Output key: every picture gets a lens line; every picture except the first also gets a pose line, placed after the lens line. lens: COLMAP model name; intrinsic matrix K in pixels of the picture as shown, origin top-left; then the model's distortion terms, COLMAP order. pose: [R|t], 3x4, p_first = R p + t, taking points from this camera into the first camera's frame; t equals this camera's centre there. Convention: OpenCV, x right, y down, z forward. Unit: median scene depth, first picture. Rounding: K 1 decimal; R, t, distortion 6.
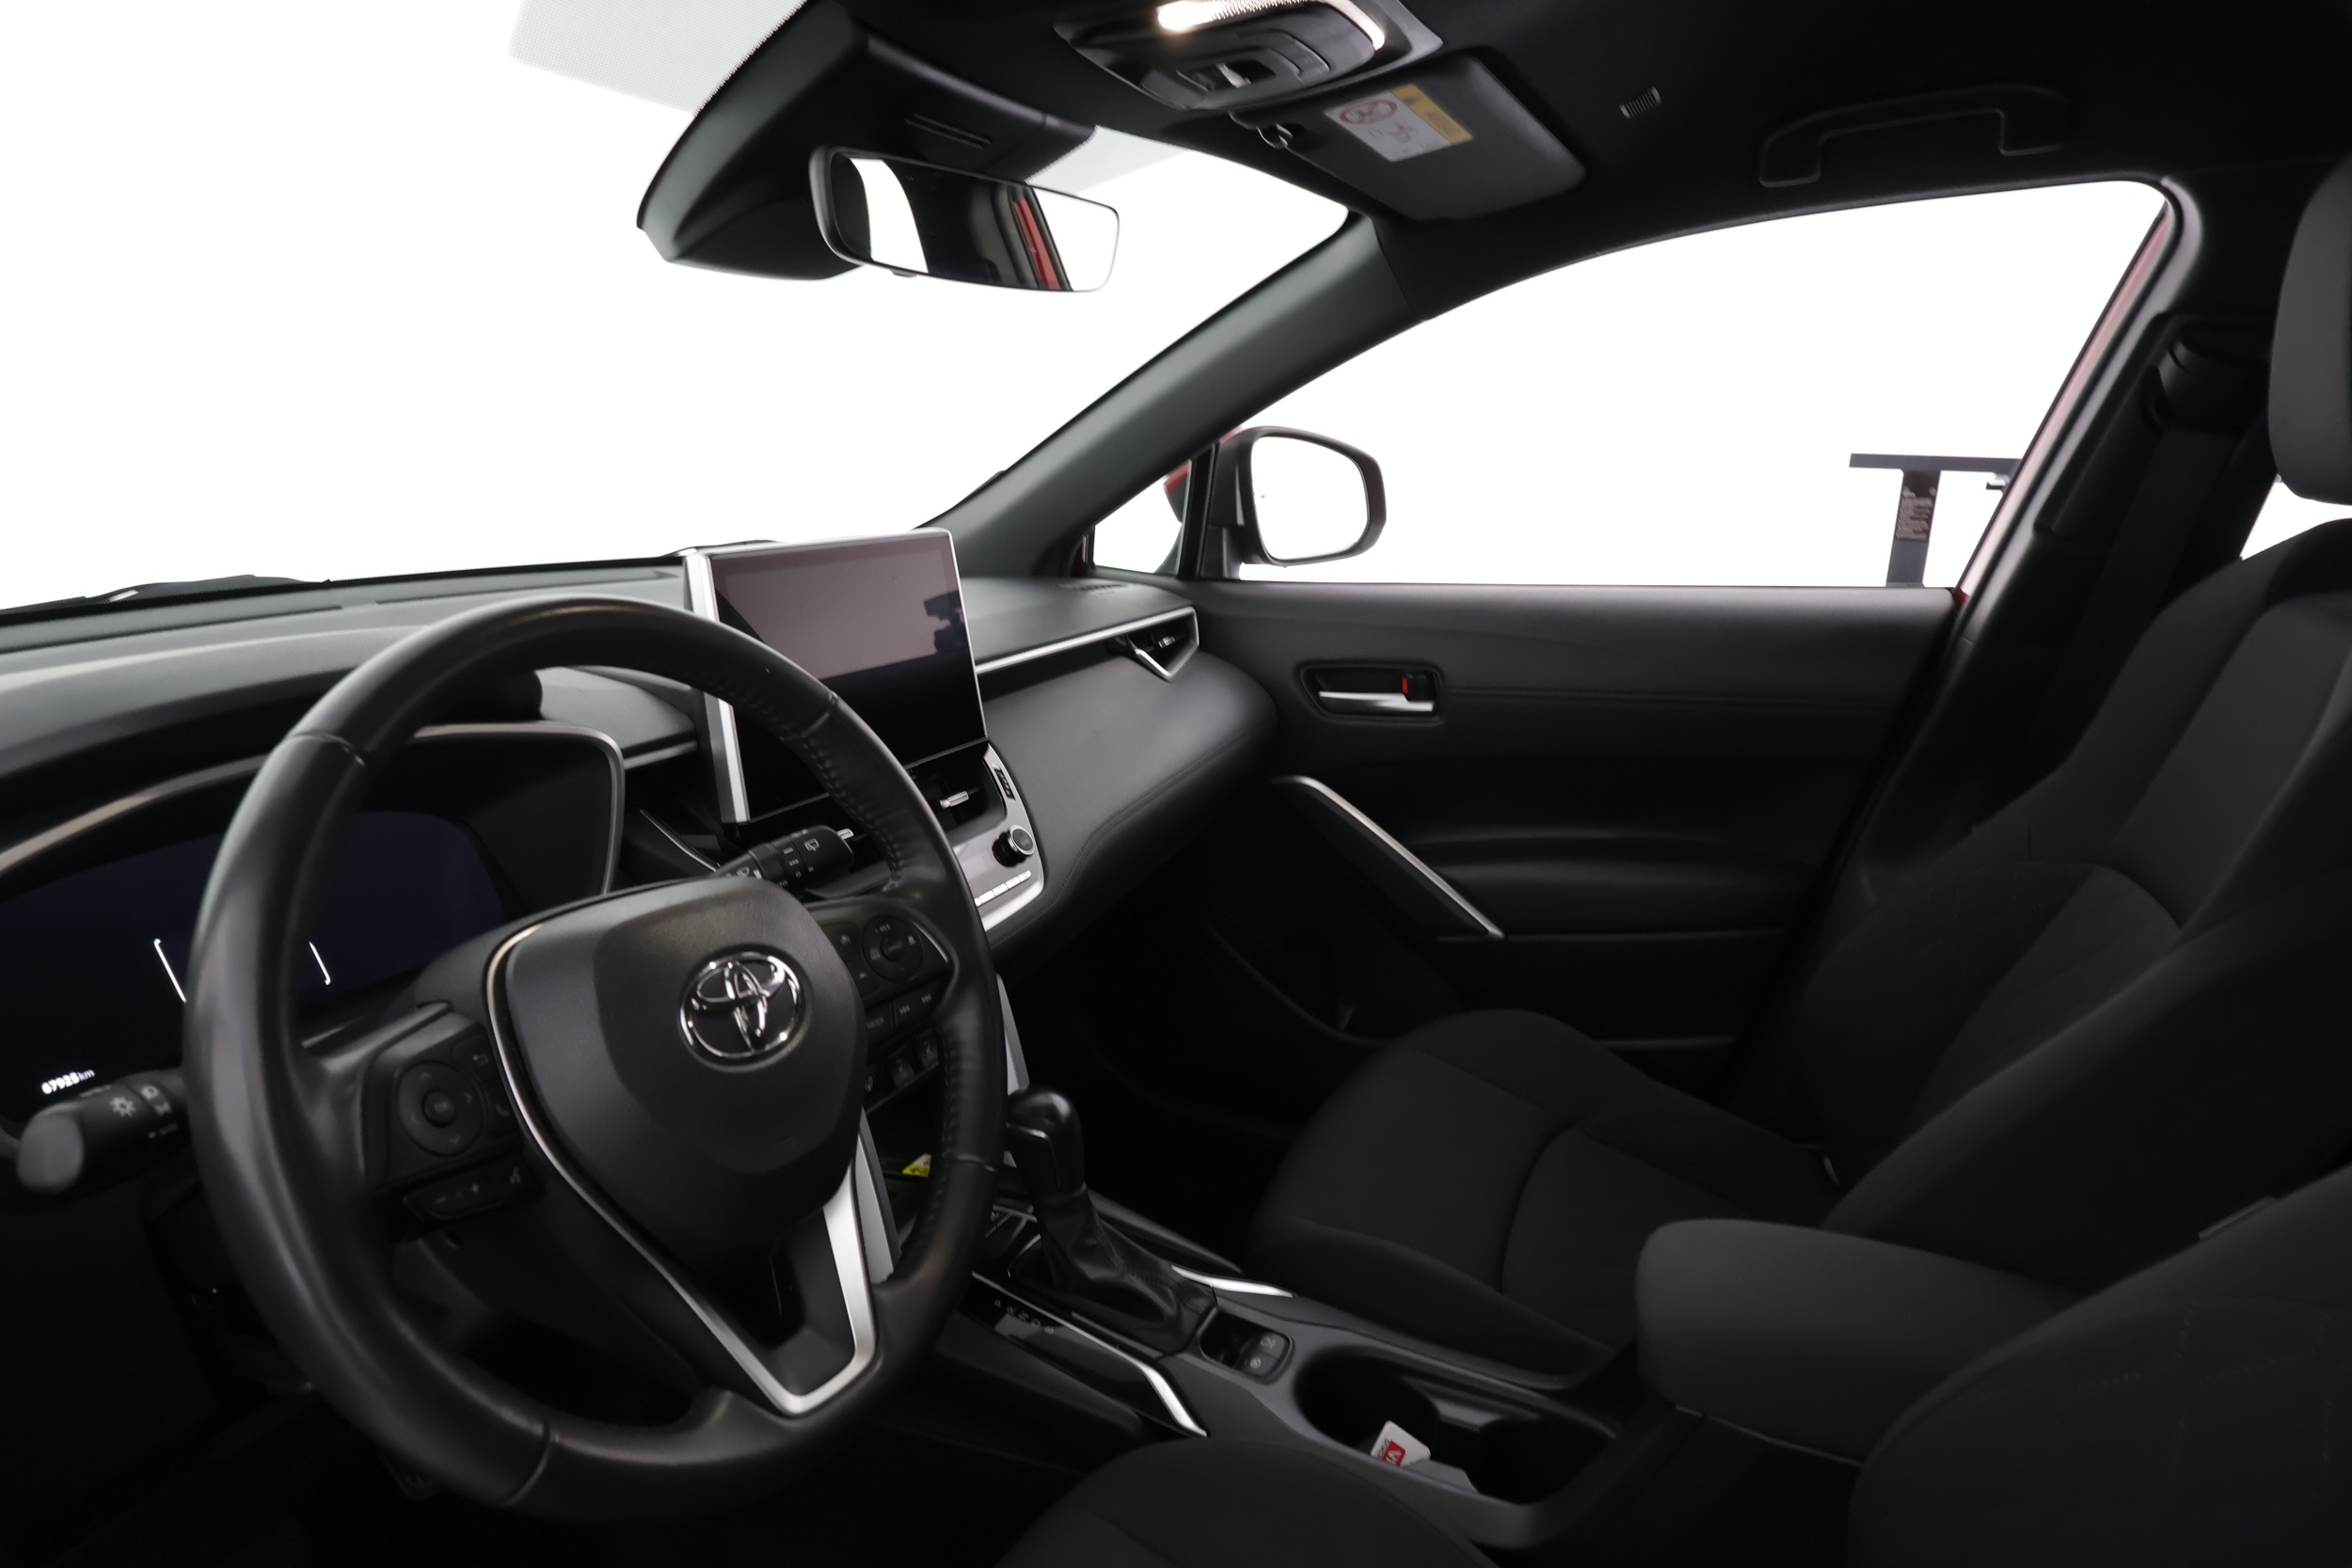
lens RADIAL K [[1279.8, 0, 1176.0], [0, 1279.8, 784.0], [0, 0, 1]] dist [0.000374, 0.000384]
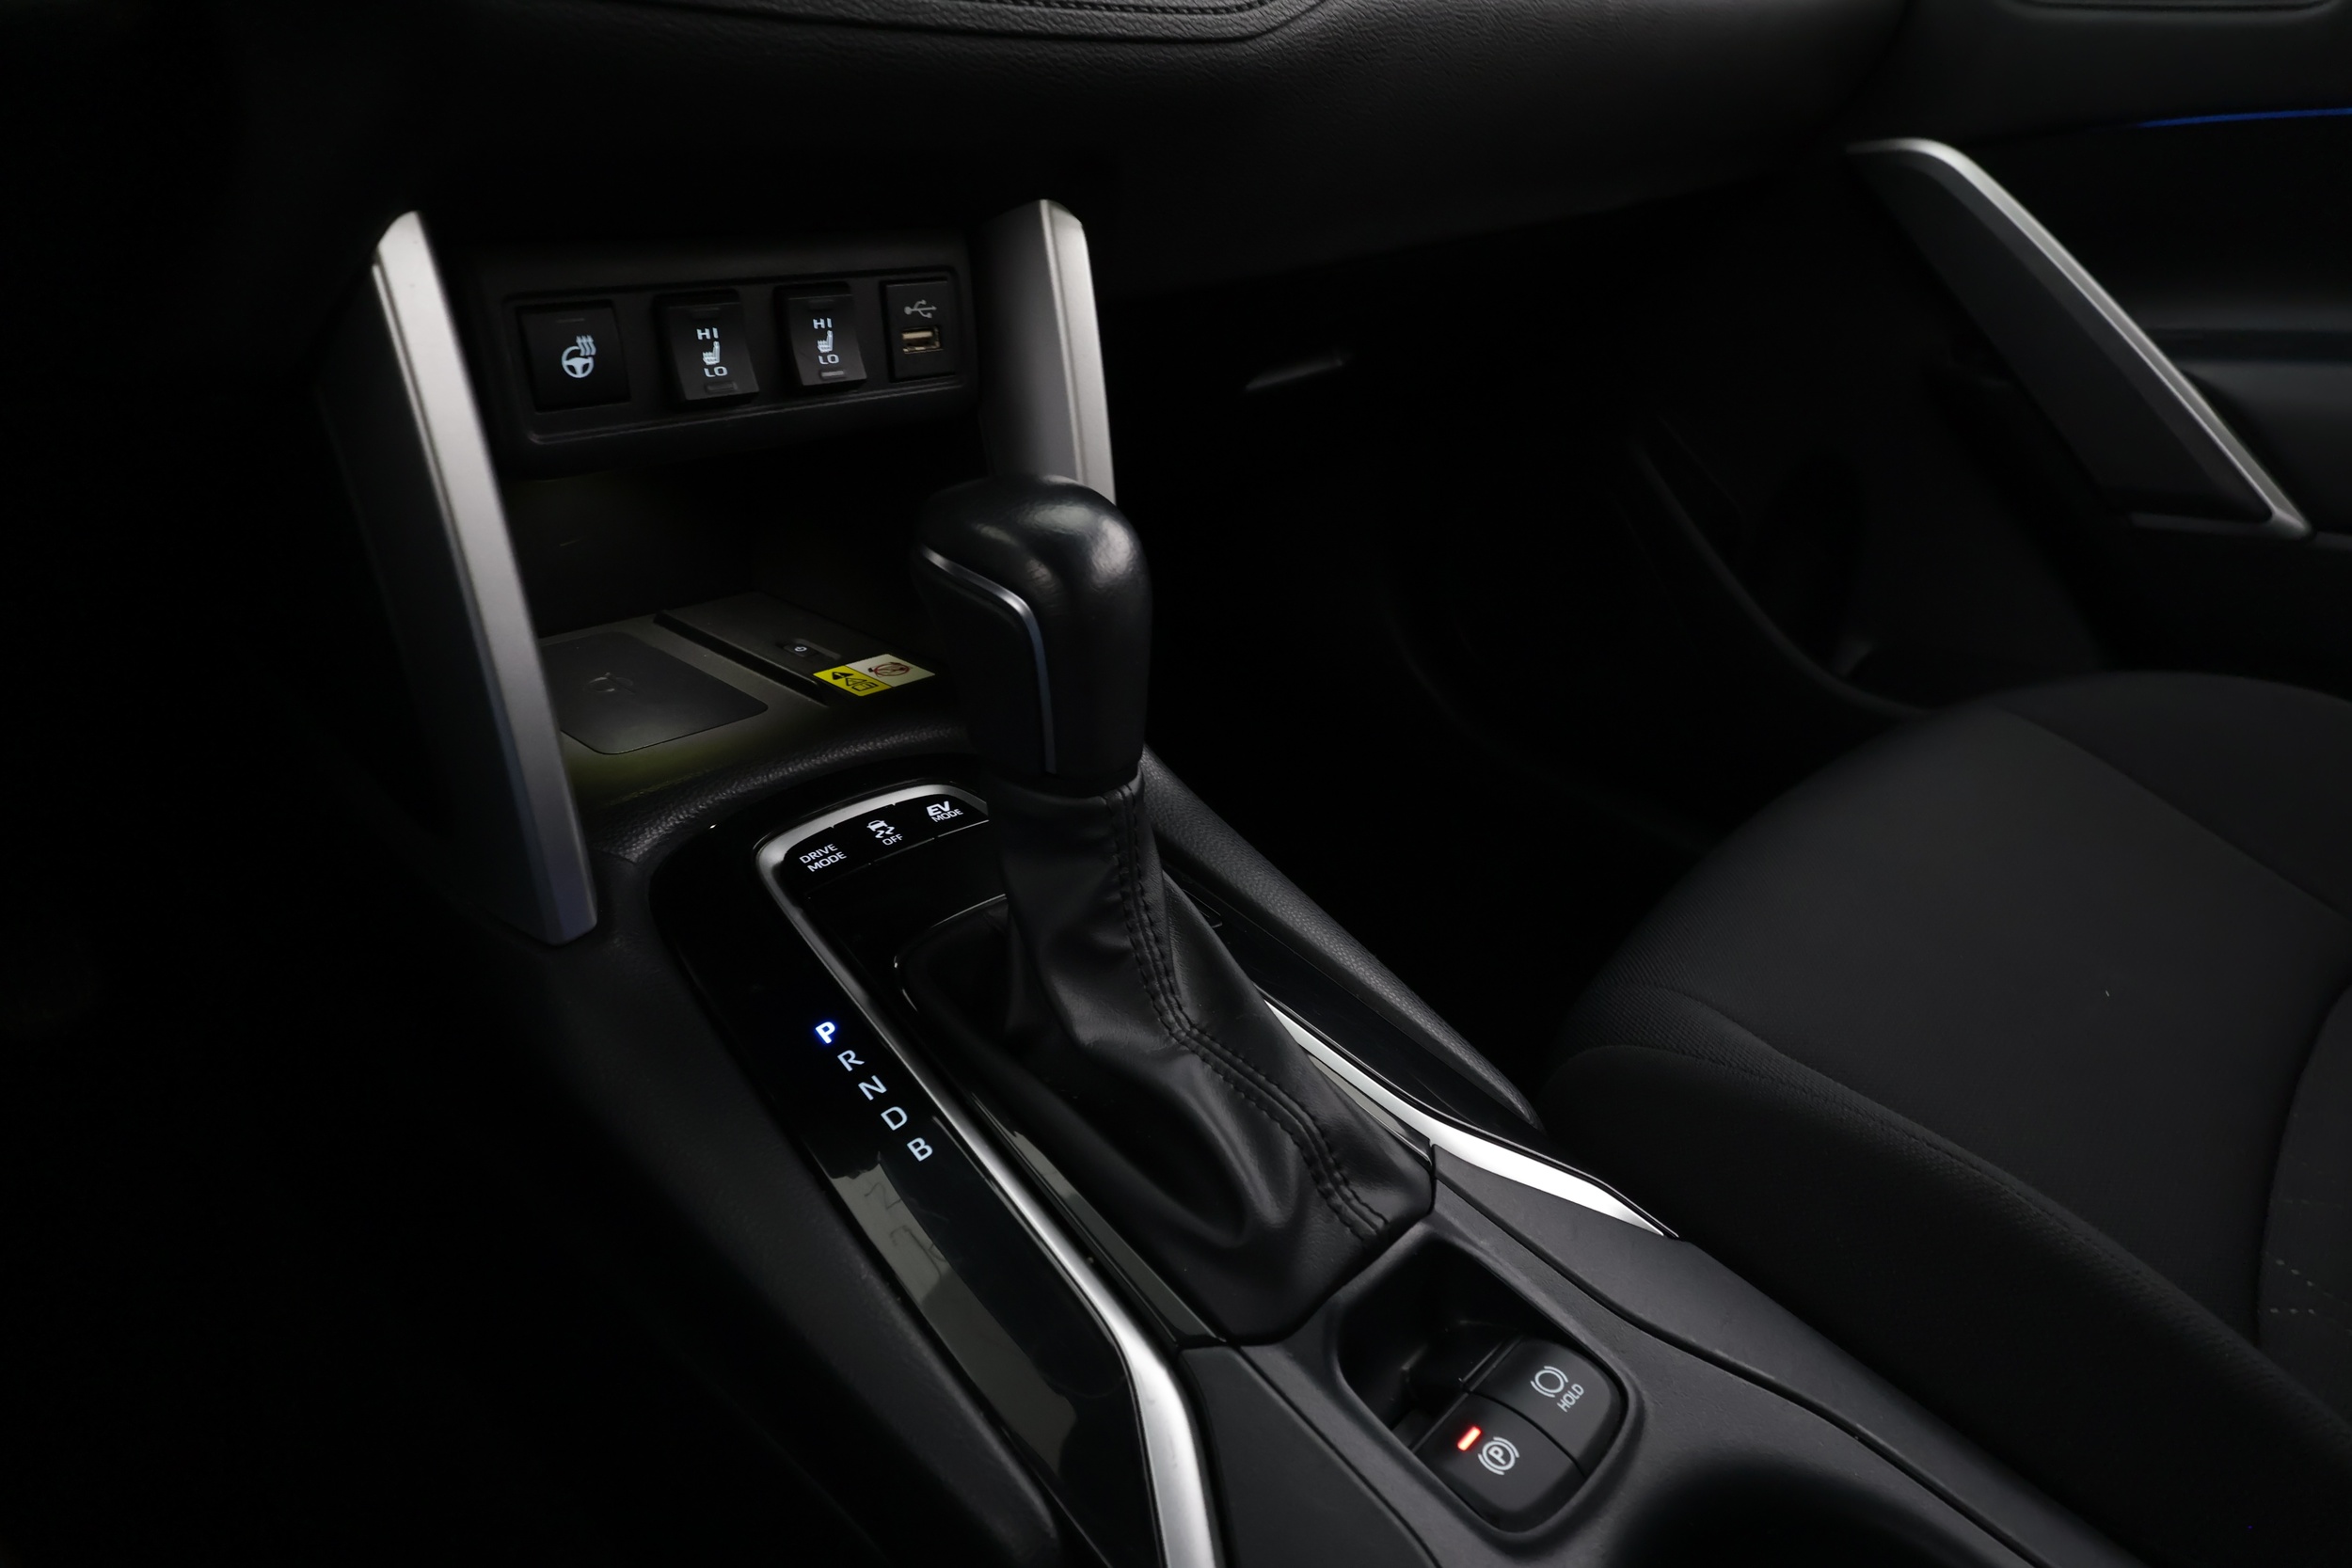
lens RADIAL K [[1279.8, 0, 1176.0], [0, 1279.8, 784.0], [0, 0, 1]] dist [0.000374, 0.000384]
pose [[0.933189, 0.236828, -0.270315, 0.033342], [-0.151075, 0.940983, 0.302866, 0.211527], [0.326089, -0.241793, 0.913894, 0.701167]]
